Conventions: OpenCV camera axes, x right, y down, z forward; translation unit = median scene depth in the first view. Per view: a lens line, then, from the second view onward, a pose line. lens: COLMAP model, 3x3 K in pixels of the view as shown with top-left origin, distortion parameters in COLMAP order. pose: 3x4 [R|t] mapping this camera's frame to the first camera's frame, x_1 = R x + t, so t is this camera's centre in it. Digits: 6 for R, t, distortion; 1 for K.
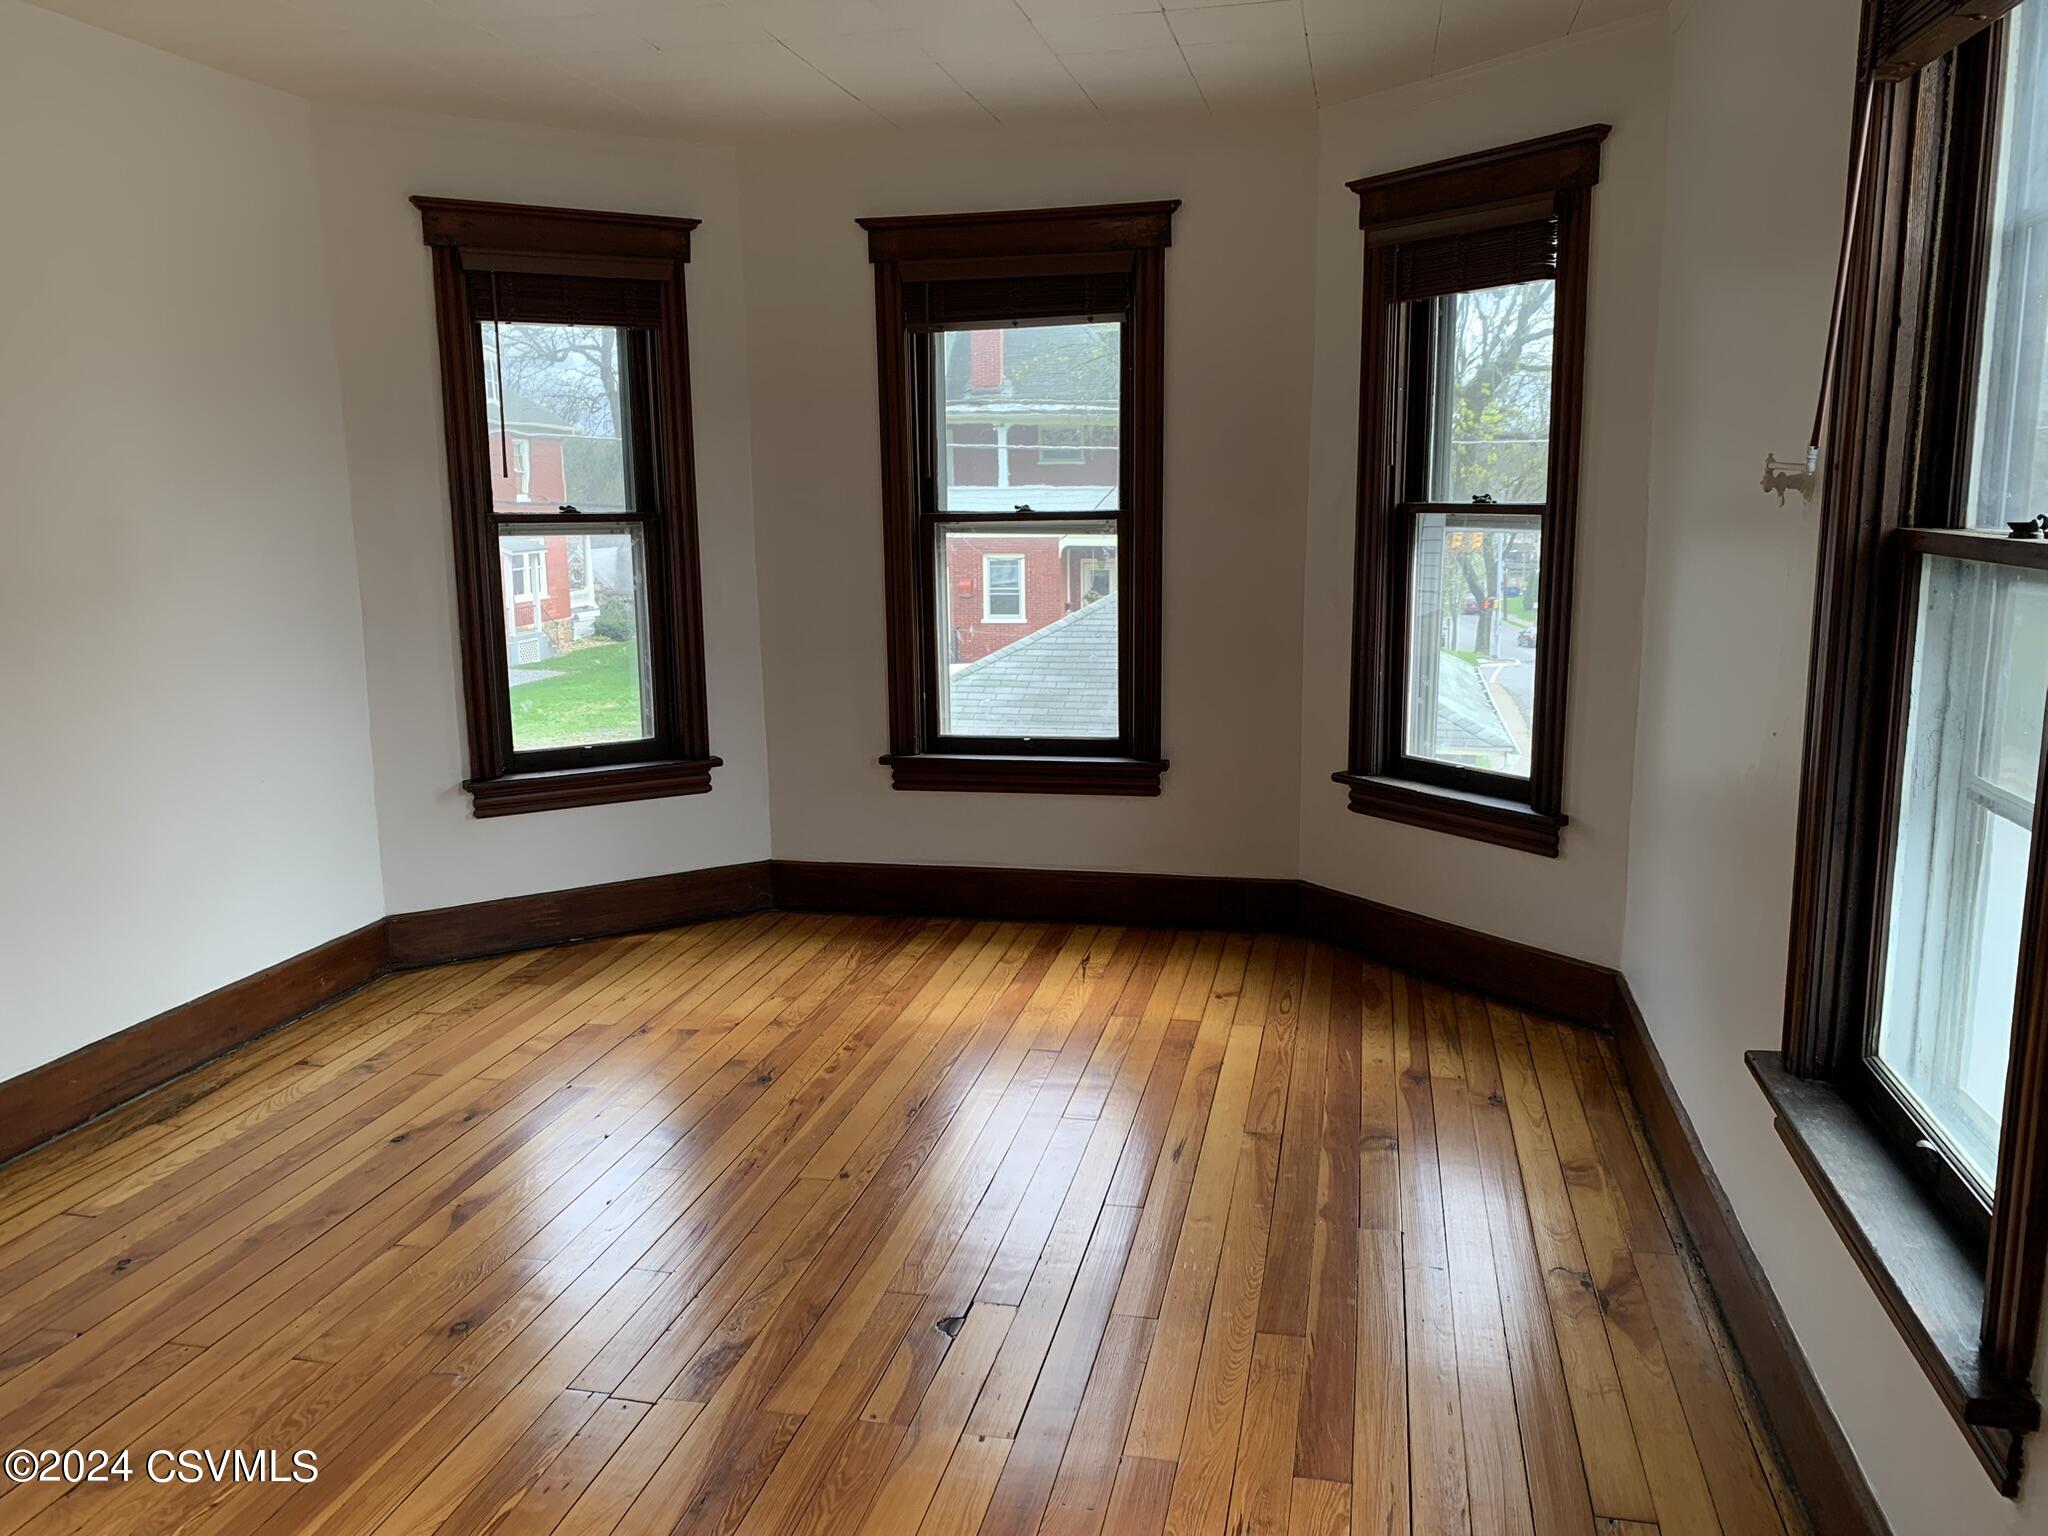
lens RADIAL K [[1595.0, 0, 1024.0], [0, 1595.0, 768.0], [0, 0, 1]] dist [0.167340, -0.360481]
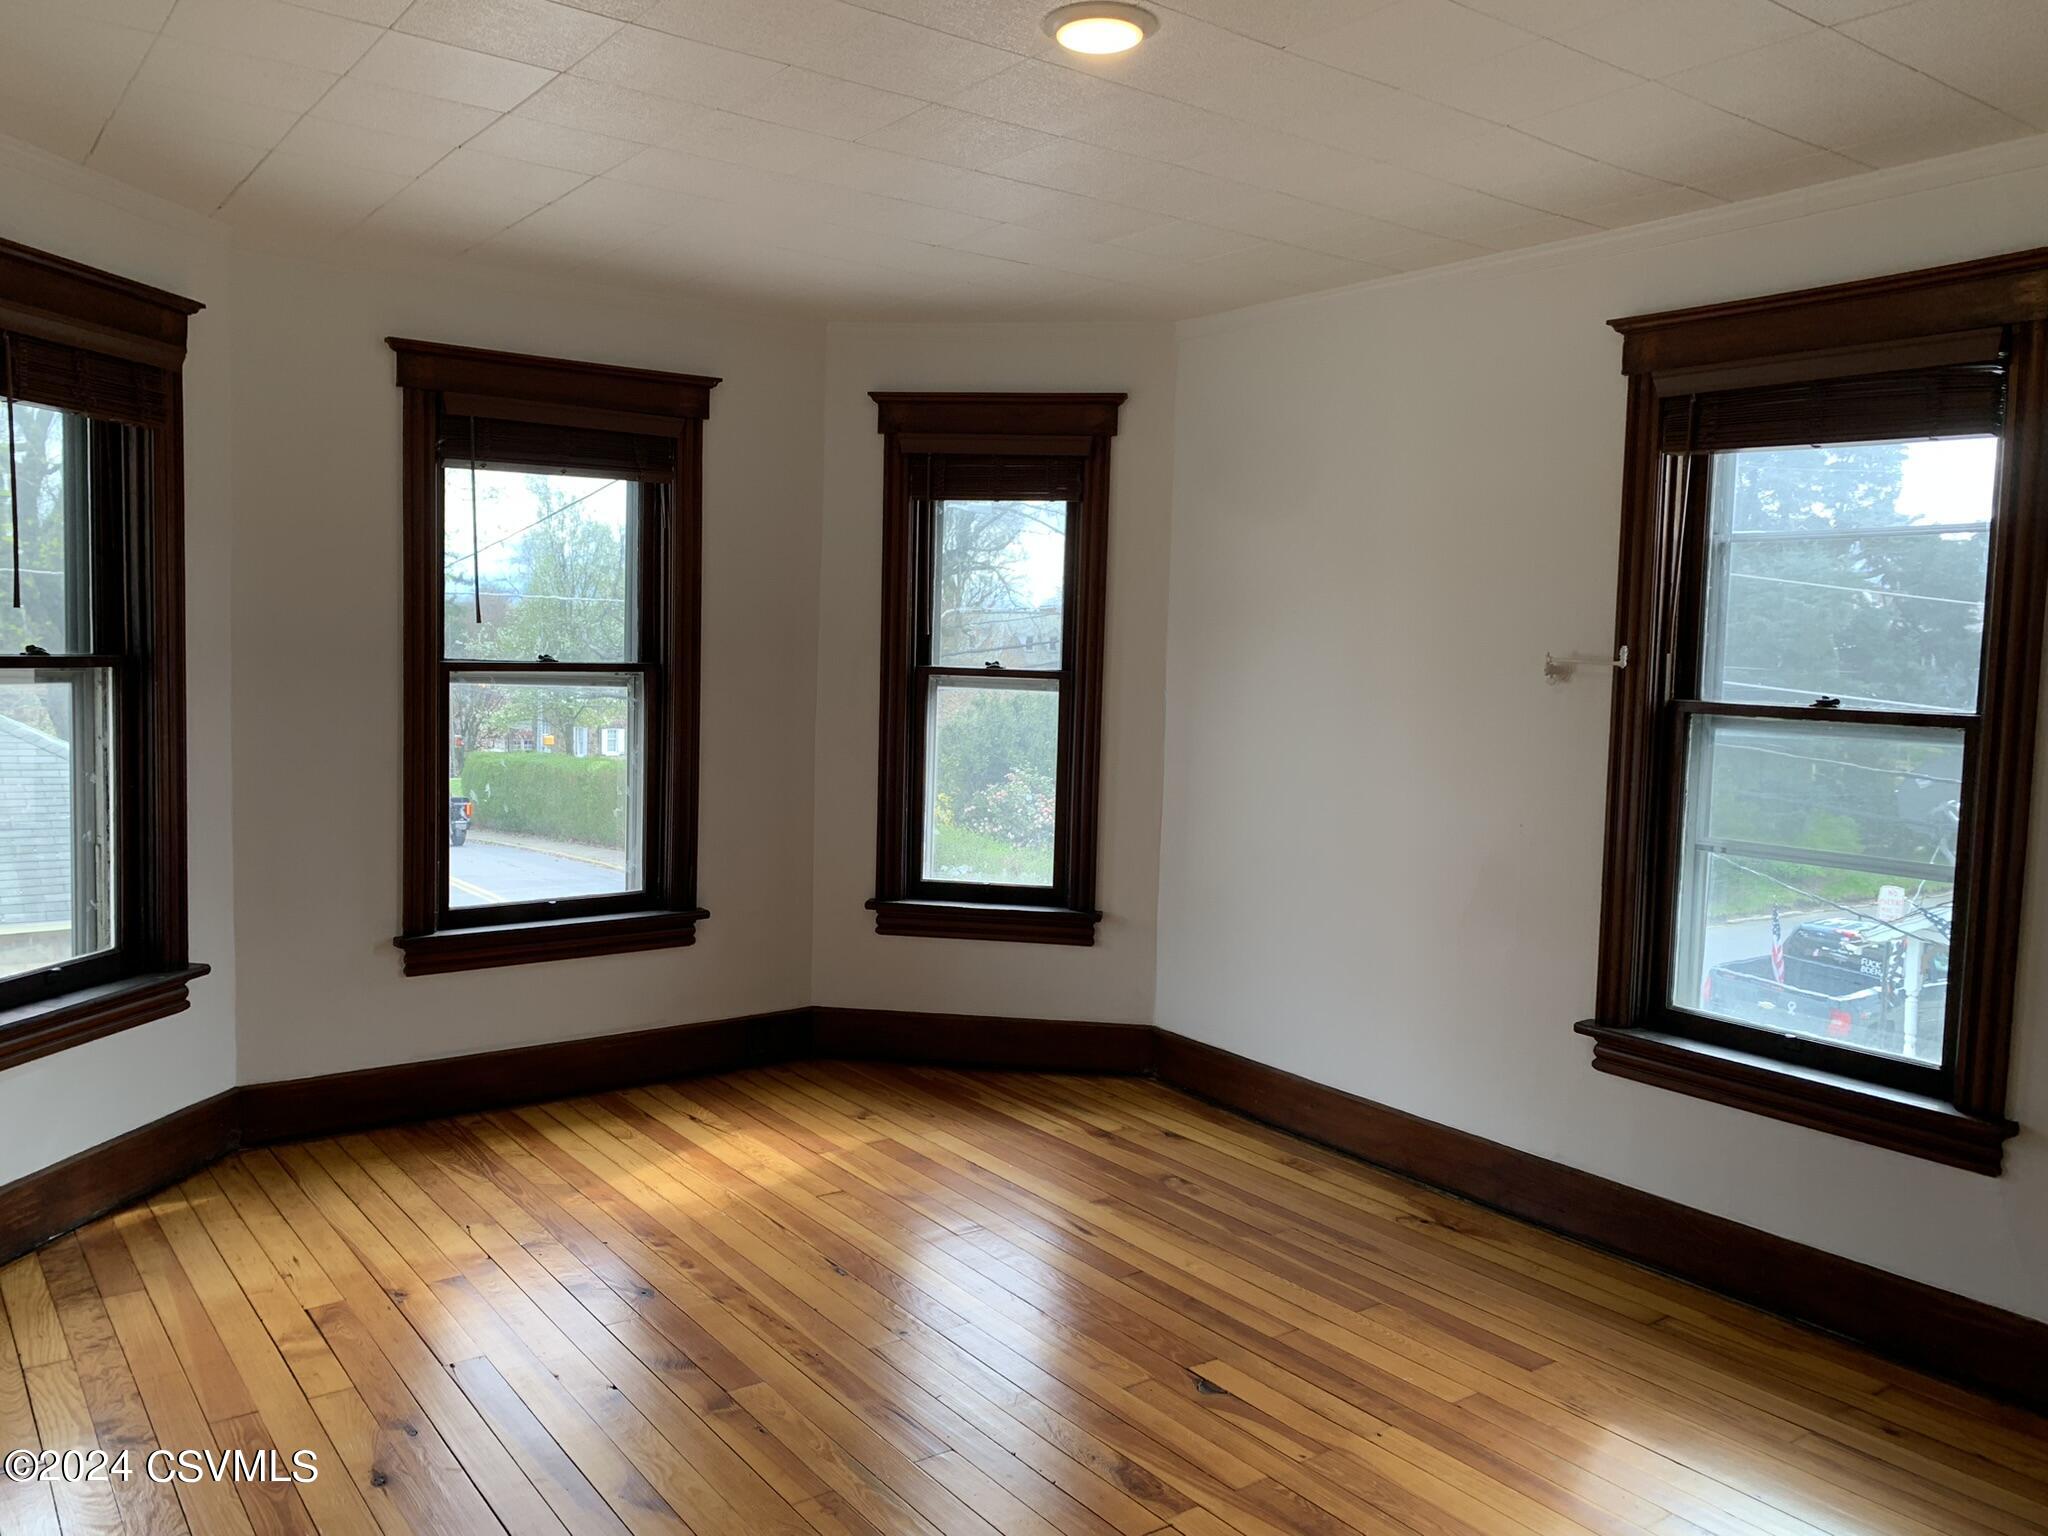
lens RADIAL K [[1575.1, 0, 1024.0], [0, 1575.1, 768.0], [0, 0, 1]] dist [0.084248, -0.117338]
pose [[0.650308, -0.028250, 0.759145, -0.617088], [0.099436, 0.993876, -0.048195, -0.028458], [-0.753134, 0.106828, 0.649135, 0.215204]]
